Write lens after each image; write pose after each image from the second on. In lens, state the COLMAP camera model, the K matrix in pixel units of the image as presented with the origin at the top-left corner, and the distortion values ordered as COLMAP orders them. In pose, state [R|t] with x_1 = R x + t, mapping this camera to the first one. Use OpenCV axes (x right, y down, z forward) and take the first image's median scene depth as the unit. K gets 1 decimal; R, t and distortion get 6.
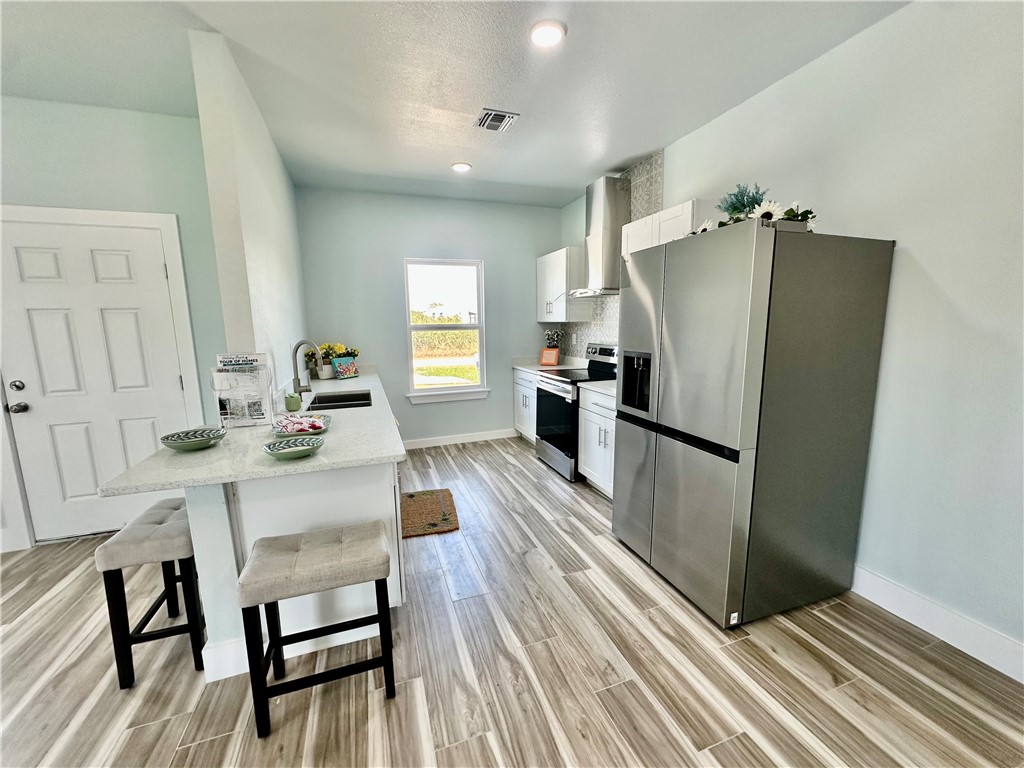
lens RADIAL K [[406.3, 0, 513.1], [0, 406.3, 385.4], [0, 0, 1]] dist [-0.002601, 0.000002]
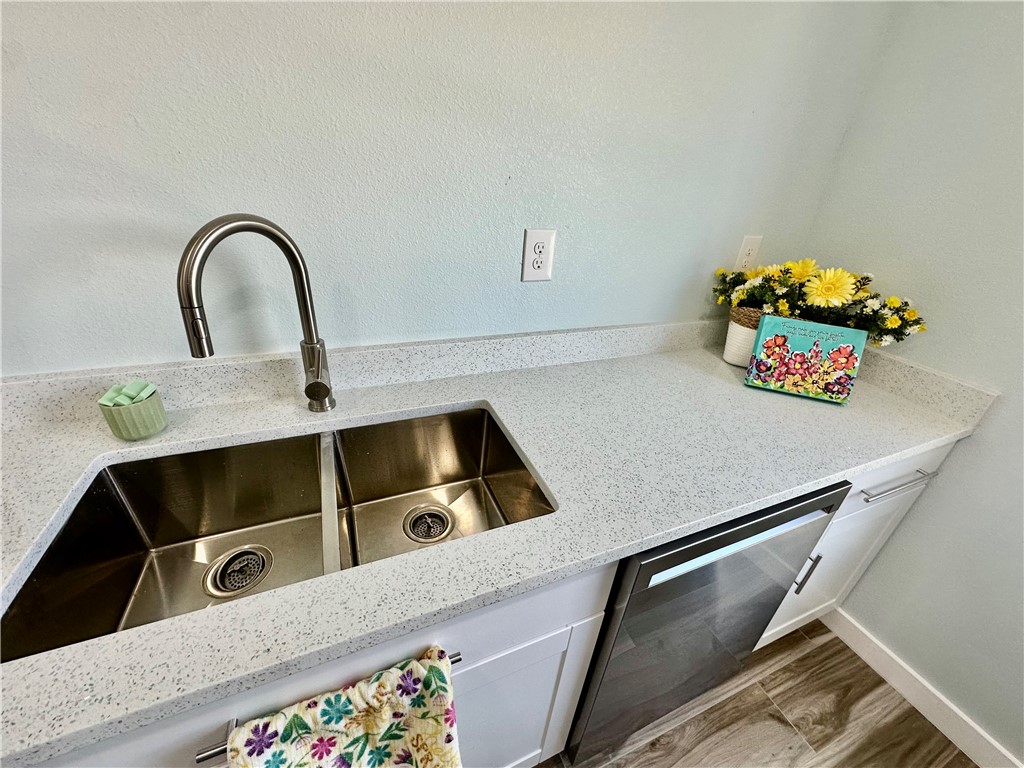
lens RADIAL K [[406.3, 0, 512.9], [0, 406.3, 381.6], [0, 0, 1]] dist [-0.002601, 0.000002]
pose [[0.049761, 0.483889, -0.873713, -0.198086], [-0.222238, 0.858230, 0.462657, -0.143409], [0.973722, 0.171150, 0.150244, 0.927905]]
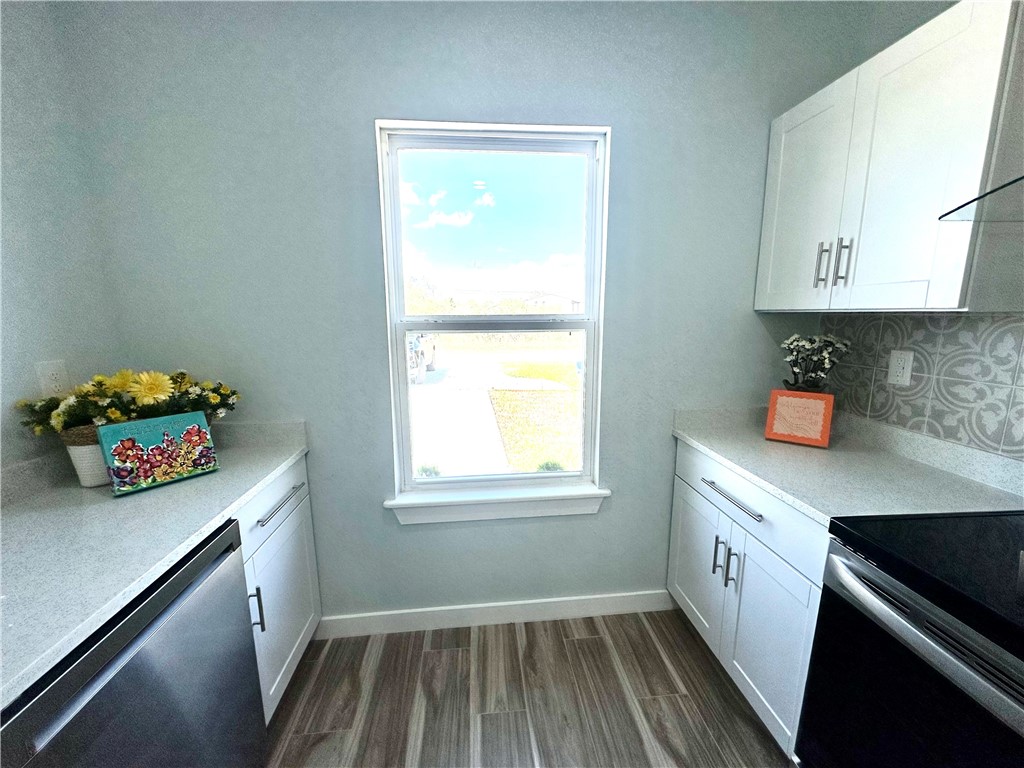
lens RADIAL K [[406.3, 0, 514.2], [0, 406.3, 385.1], [0, 0, 1]] dist [-0.002601, 0.000002]
pose [[0.969940, 0.051783, -0.237771, -0.086154], [-0.045600, 0.998465, 0.031436, -0.143388], [0.239034, -0.019648, 0.970812, 0.928060]]
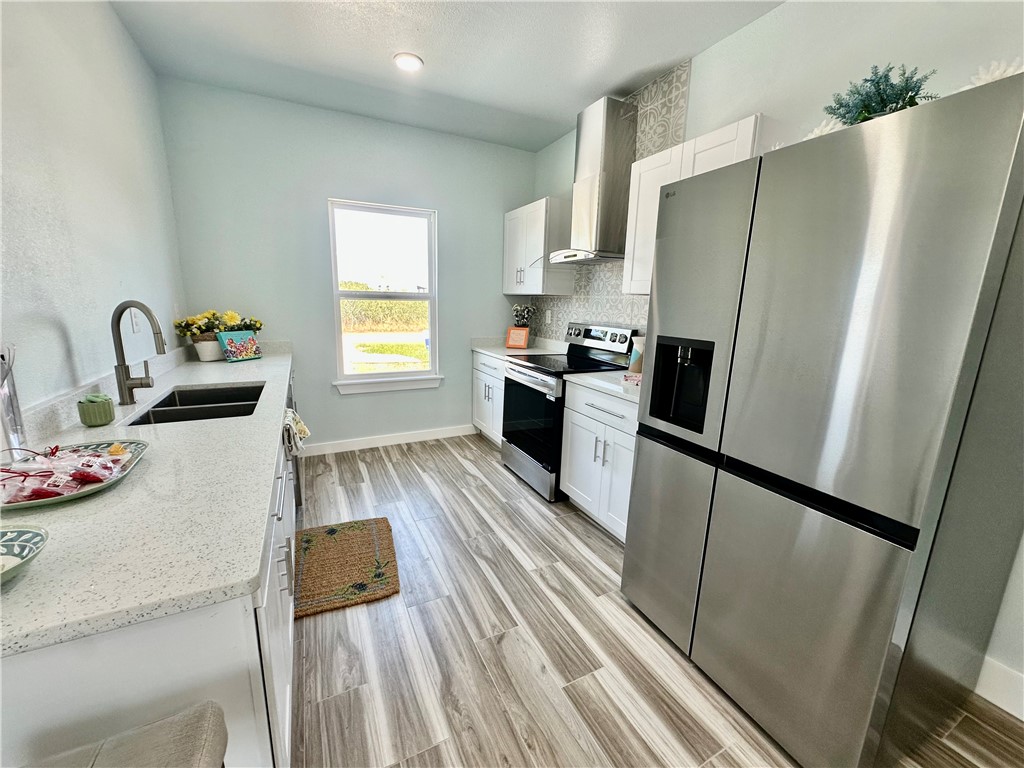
lens RADIAL K [[406.3, 0, 512.0], [0, 406.3, 384.9], [0, 0, 1]] dist [-0.002601, 0.000002]
pose [[0.992327, 0.014829, 0.122751, -0.030312], [-0.021248, 0.998465, 0.051153, -0.025903], [-0.121804, -0.053369, 0.991118, 0.280677]]
